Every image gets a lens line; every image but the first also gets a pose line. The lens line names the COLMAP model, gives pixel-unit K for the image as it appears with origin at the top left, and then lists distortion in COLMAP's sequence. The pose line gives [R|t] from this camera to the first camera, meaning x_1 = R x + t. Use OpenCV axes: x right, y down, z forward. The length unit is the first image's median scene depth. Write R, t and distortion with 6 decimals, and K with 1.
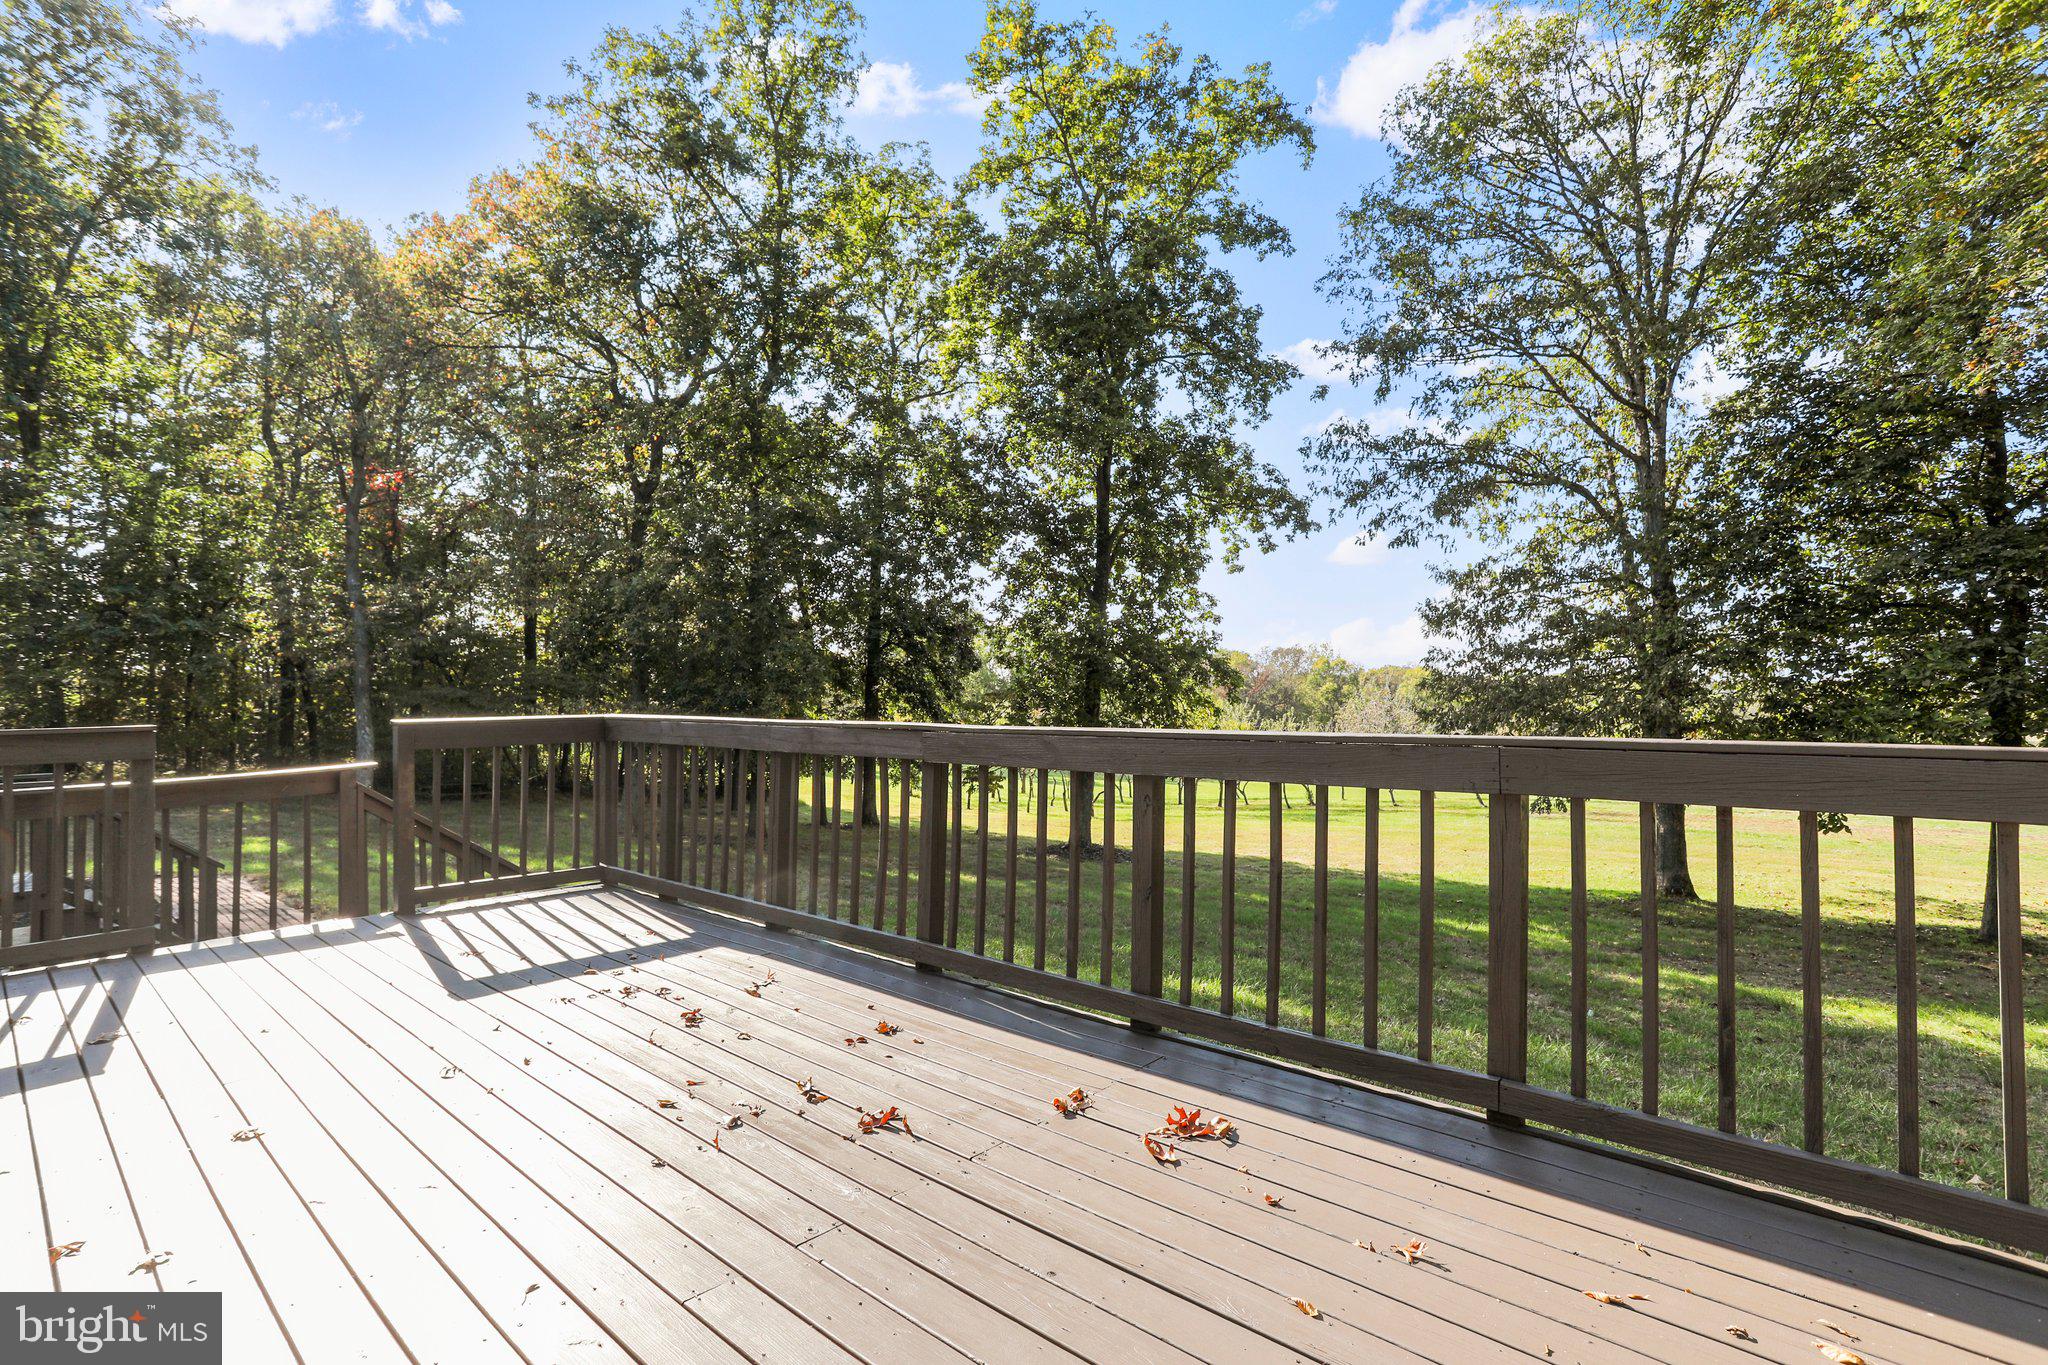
lens RADIAL K [[993.3, 0, 1010.8], [0, 993.3, 685.6], [0, 0, 1]] dist [-0.060901, 0.031439]
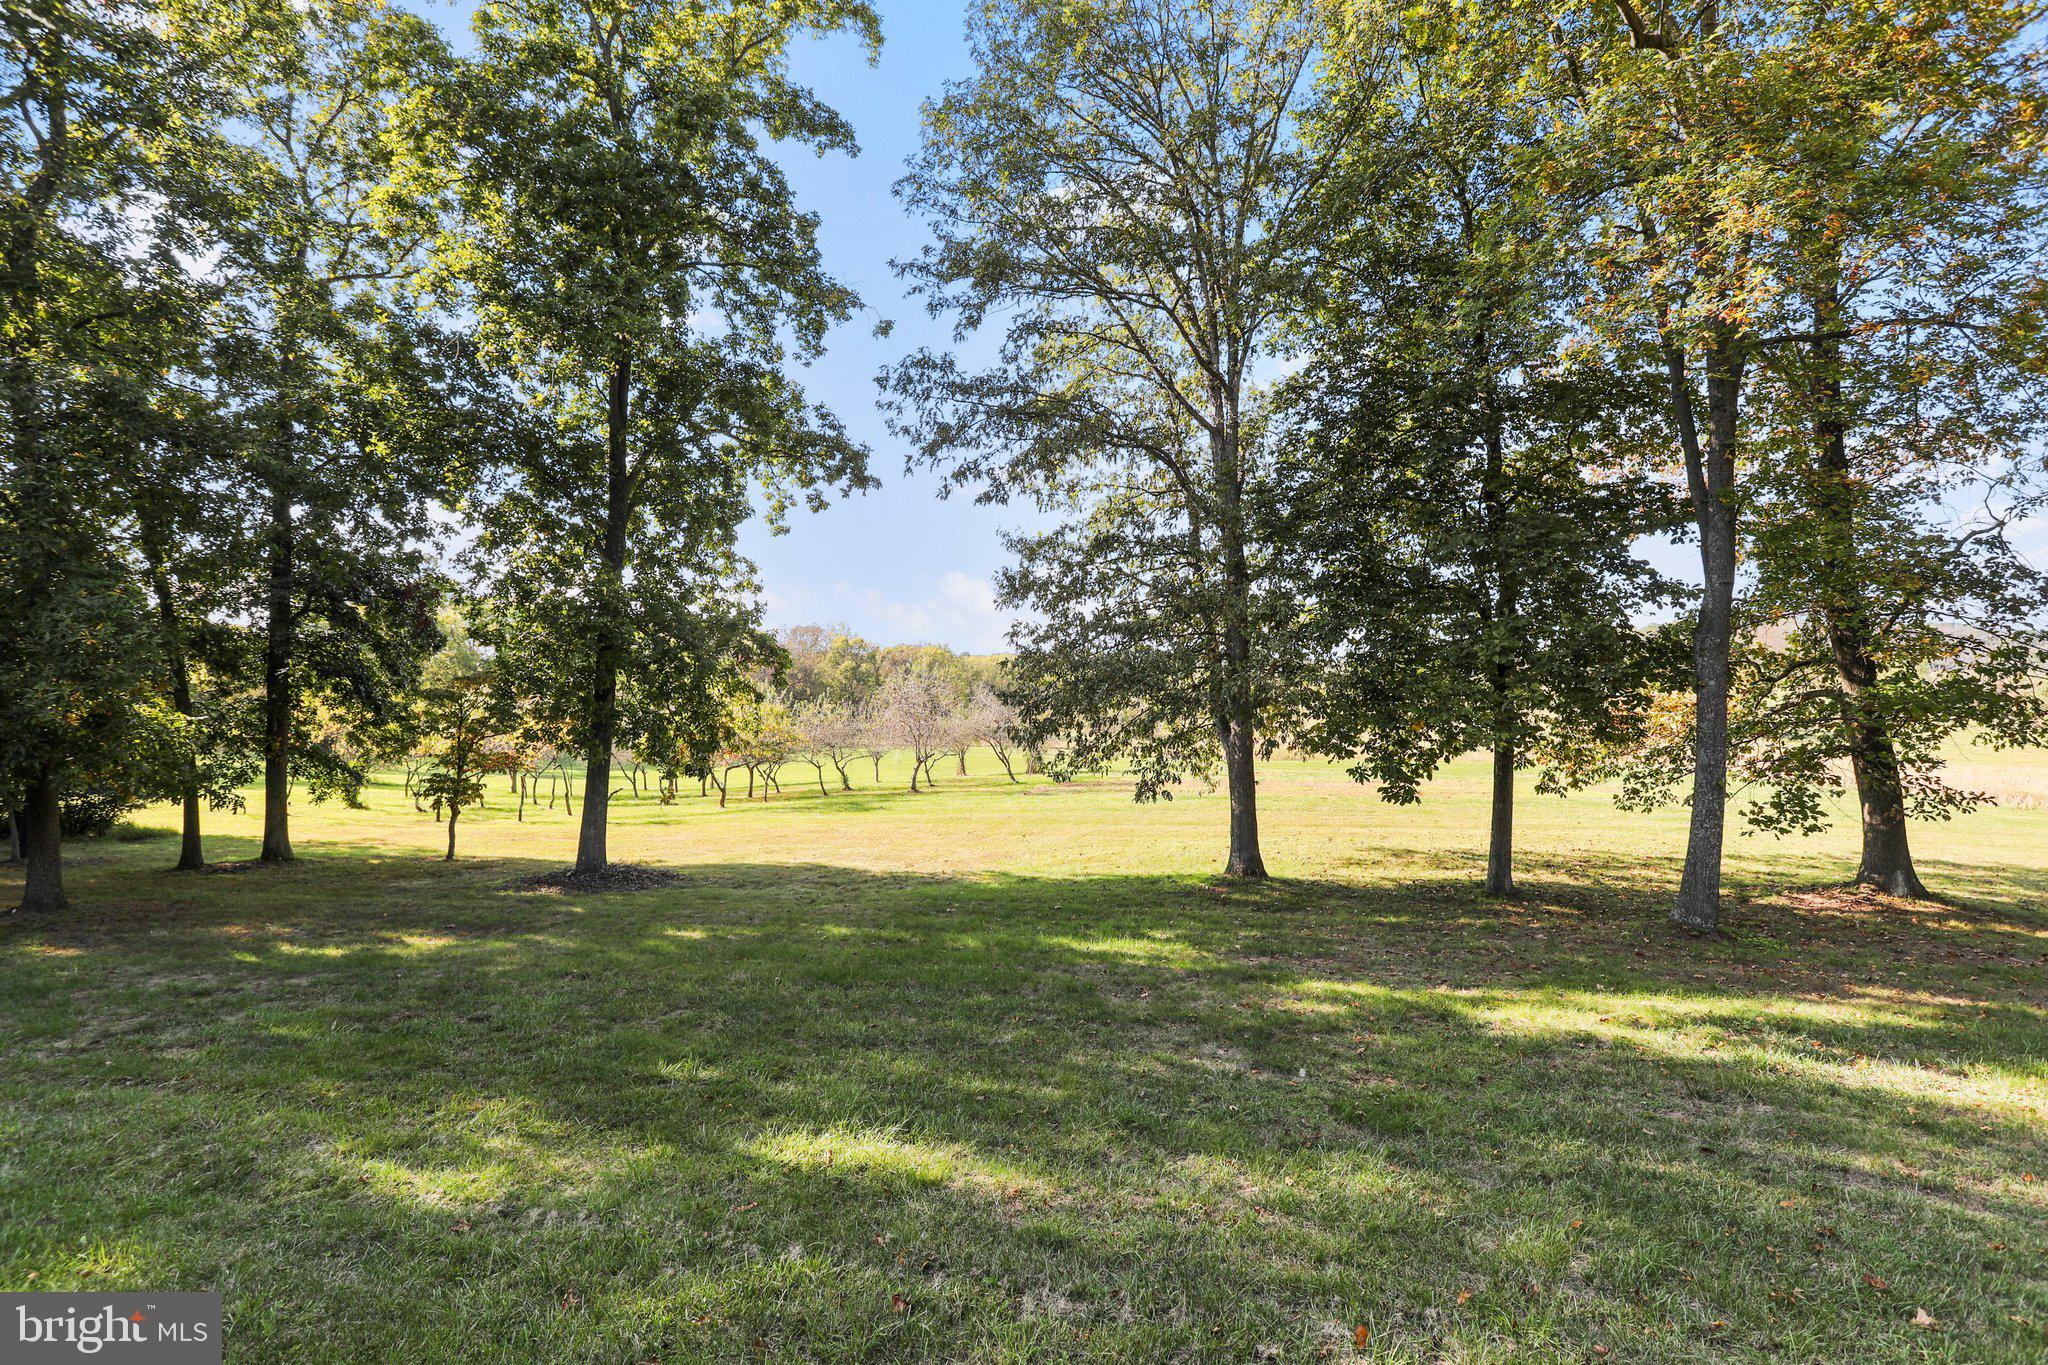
lens RADIAL K [[993.3, 0, 1010.8], [0, 993.3, 685.6], [0, 0, 1]] dist [-0.060901, 0.031439]
pose [[0.883910, -0.013649, 0.467457, 0.002363], [0.005037, 0.999794, 0.019668, 0.001442], [-0.467629, -0.015030, 0.883797, 0.163467]]
